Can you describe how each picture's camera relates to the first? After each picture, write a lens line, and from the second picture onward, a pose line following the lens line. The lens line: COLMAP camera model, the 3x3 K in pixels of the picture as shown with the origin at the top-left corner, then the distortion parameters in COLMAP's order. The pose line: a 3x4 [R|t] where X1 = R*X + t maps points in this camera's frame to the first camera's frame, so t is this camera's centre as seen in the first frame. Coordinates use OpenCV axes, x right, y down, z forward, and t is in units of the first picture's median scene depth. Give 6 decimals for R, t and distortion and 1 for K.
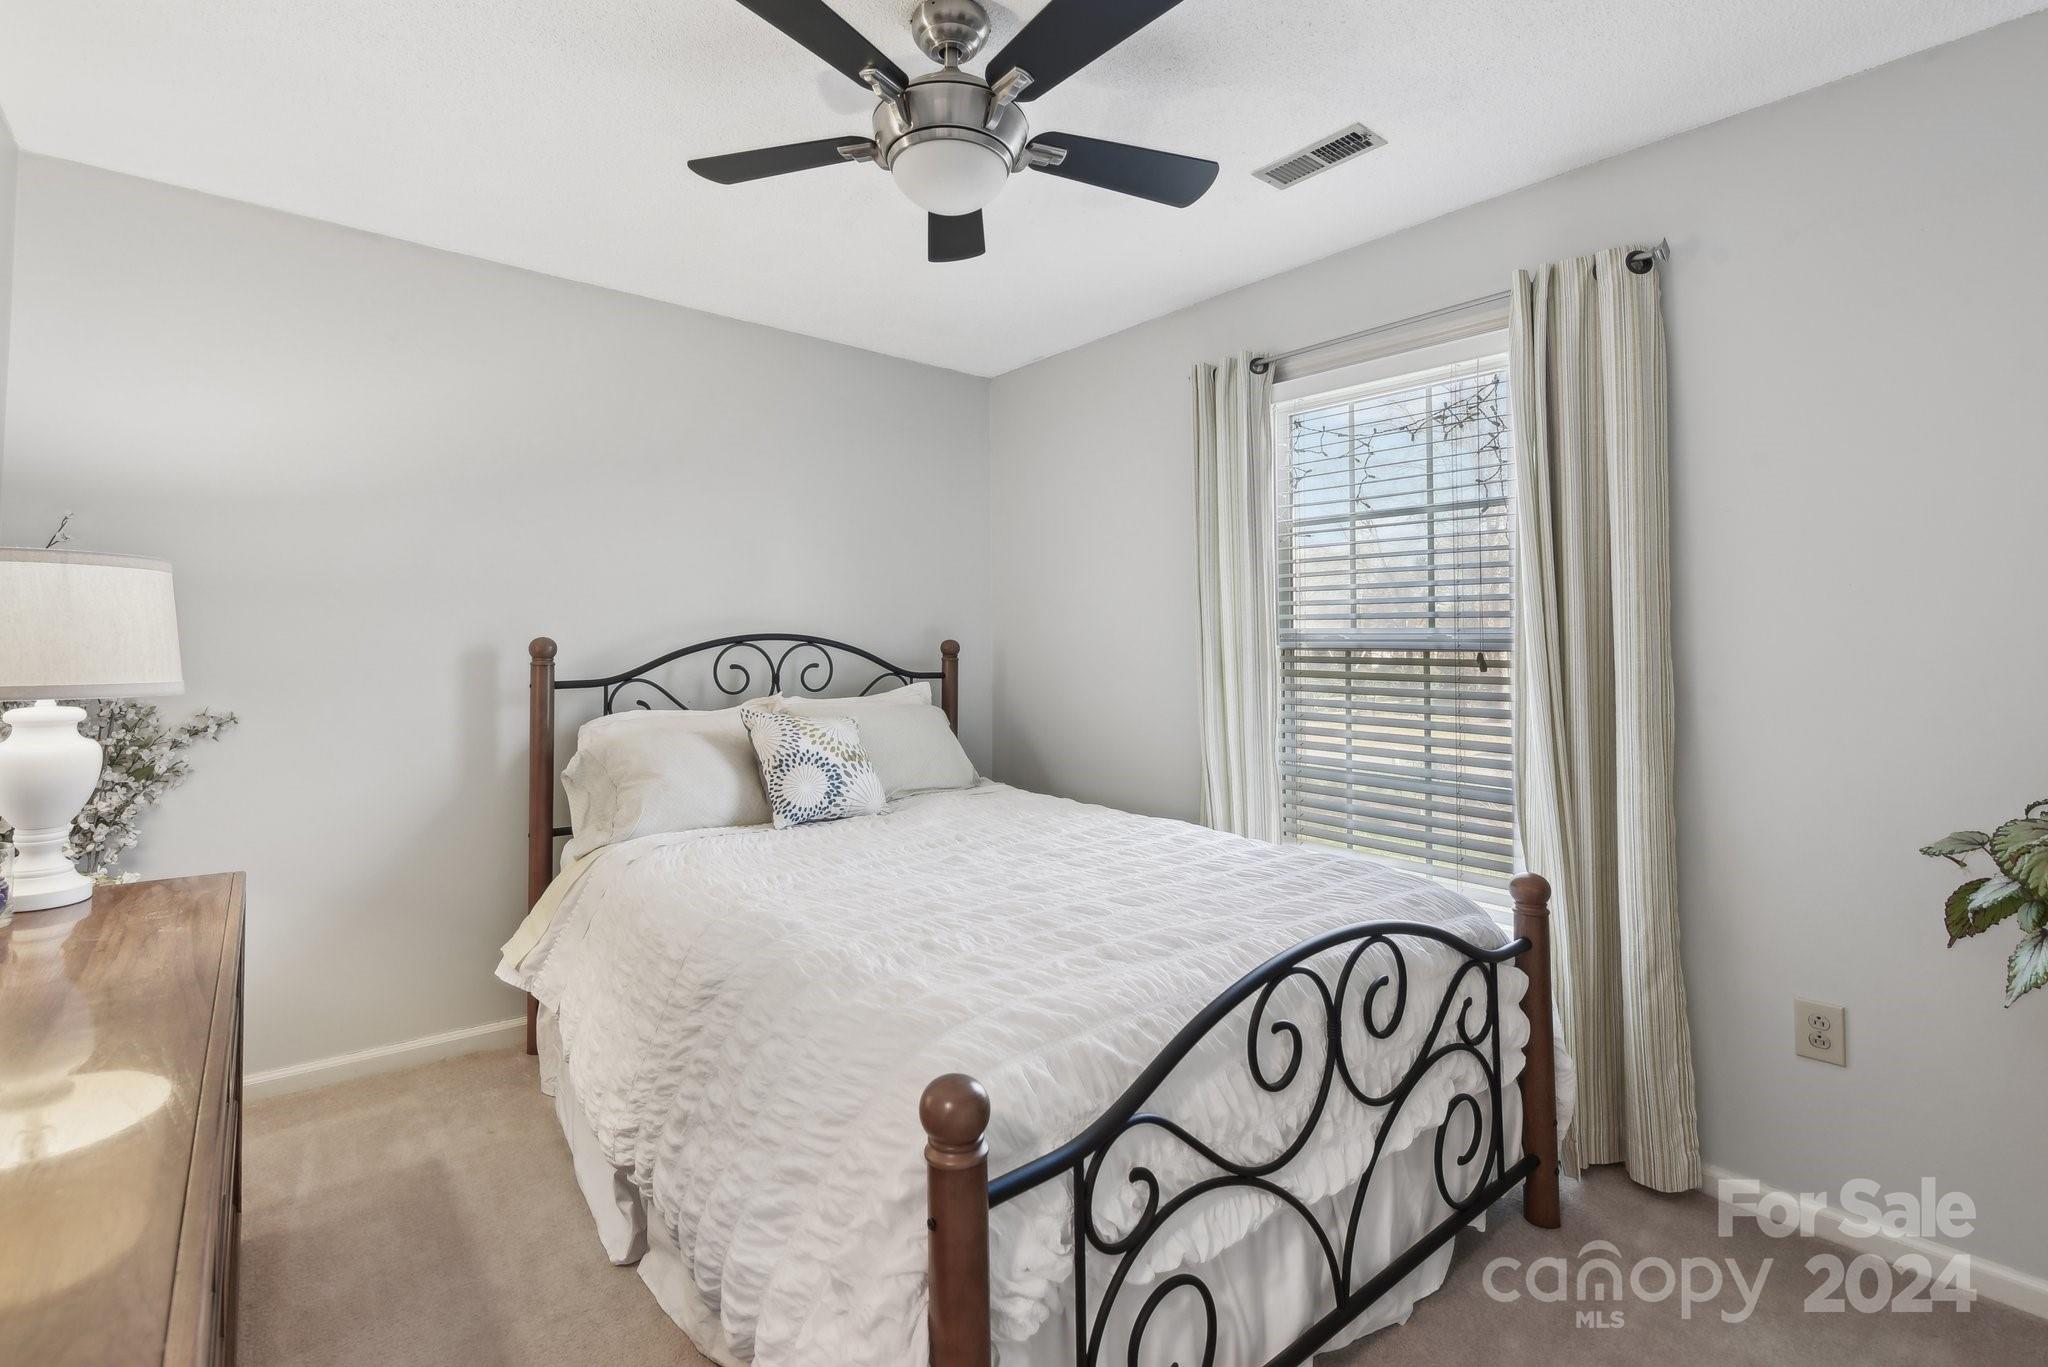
lens RADIAL K [[884.6, 0, 1025.6], [0, 884.6, 614.0], [0, 0, 1]] dist [-0.022274, 0.000037]
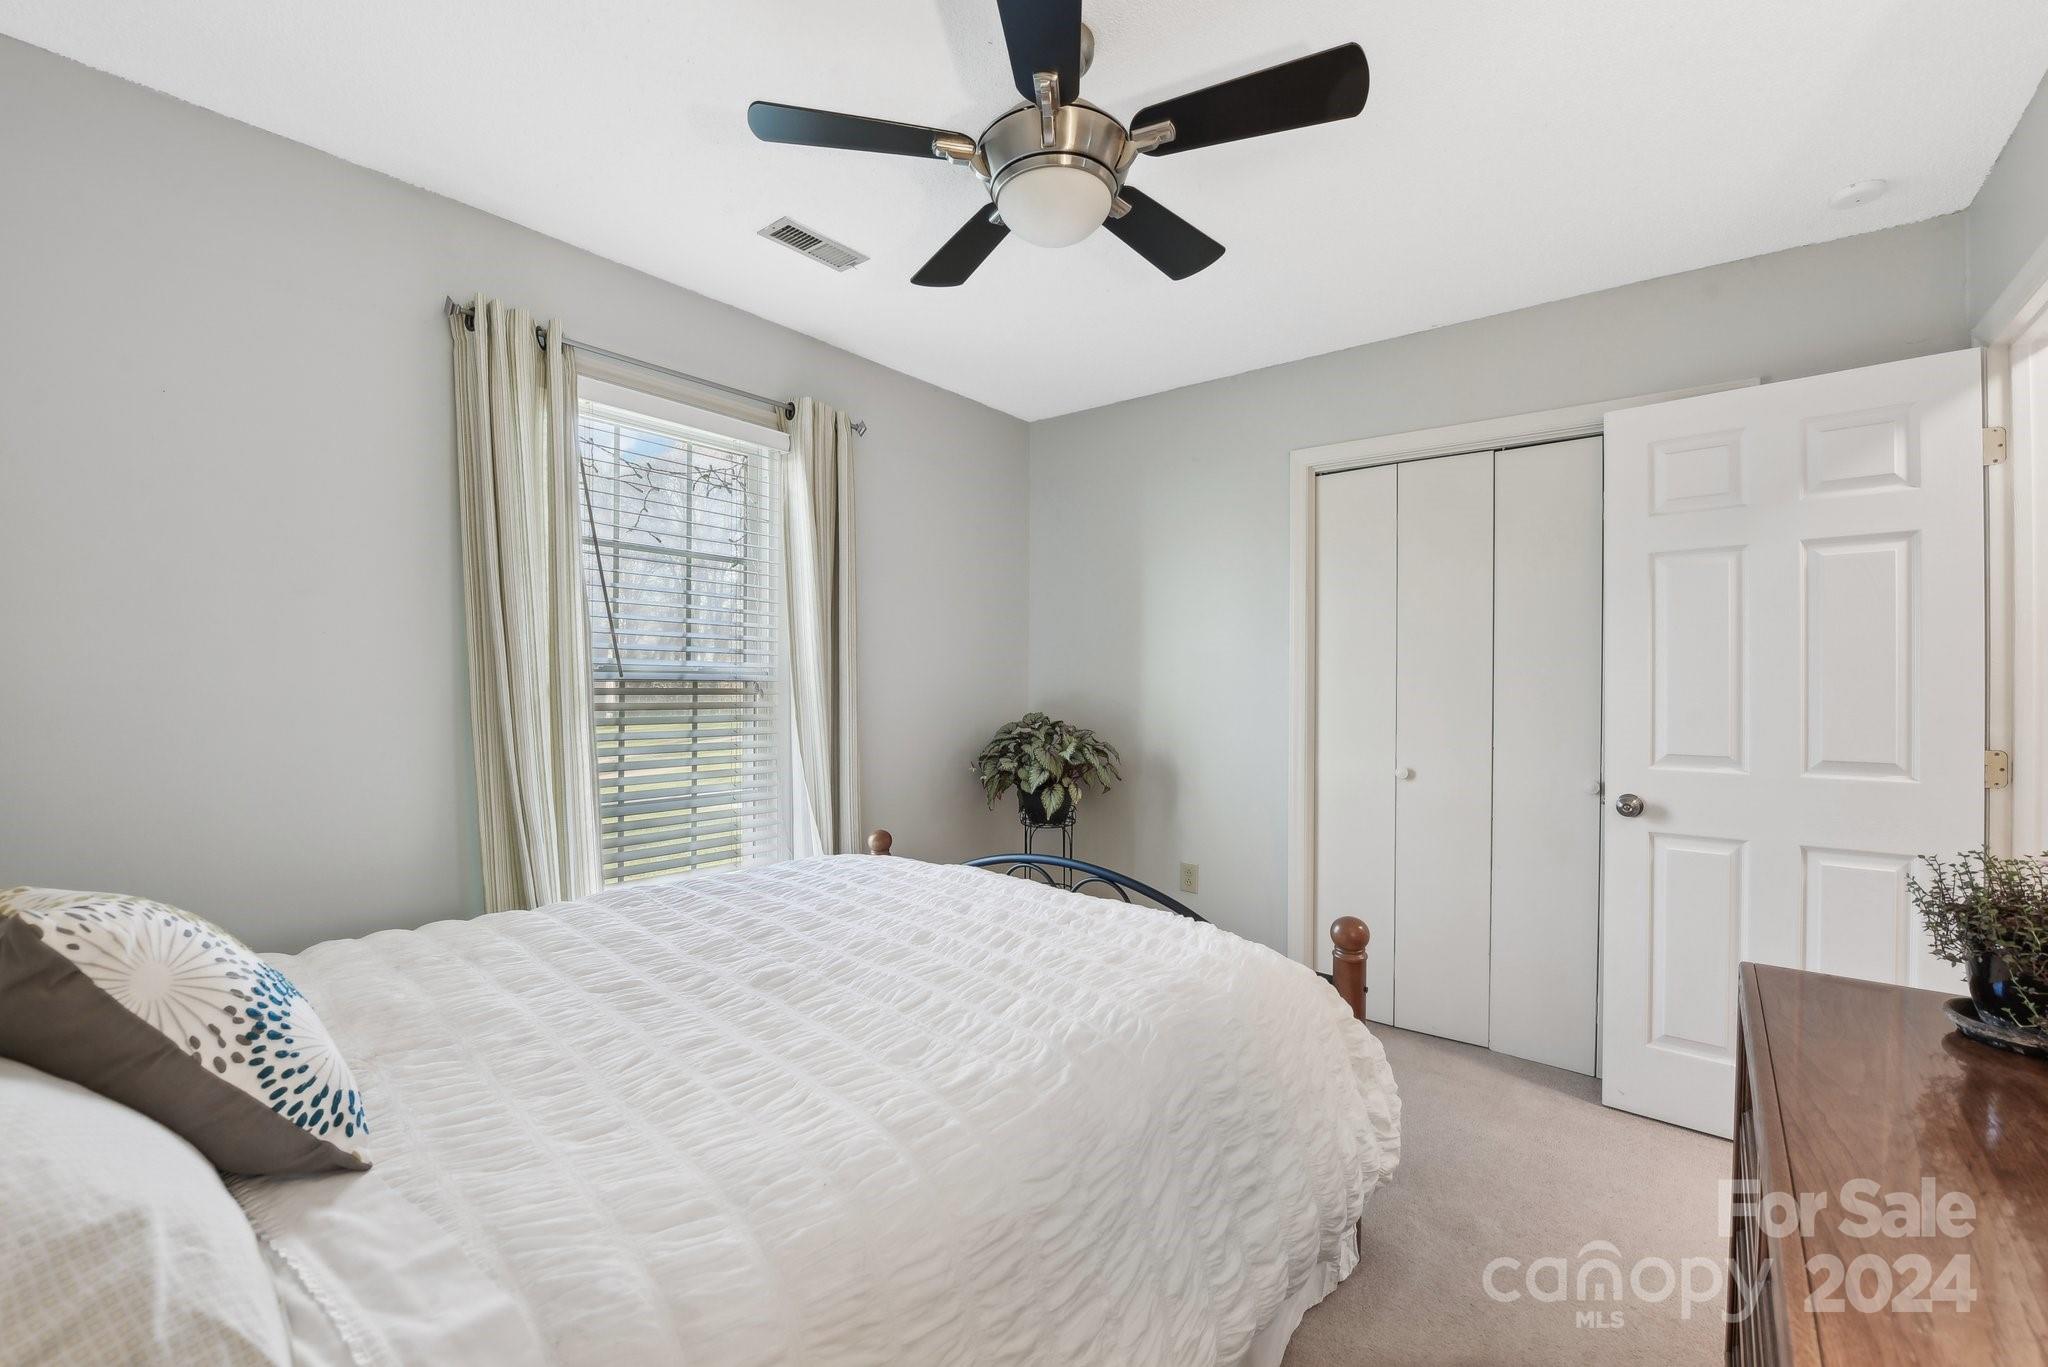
lens RADIAL K [[842.9, 0, 1029.4], [0, 842.9, 701.2], [0, 0, 1]] dist [-0.021746, 0.000242]
pose [[-0.178713, -0.033459, 0.983332, -0.681772], [-0.045559, 0.998631, 0.025699, 0.019500], [-0.982846, -0.040206, -0.179992, 0.777924]]
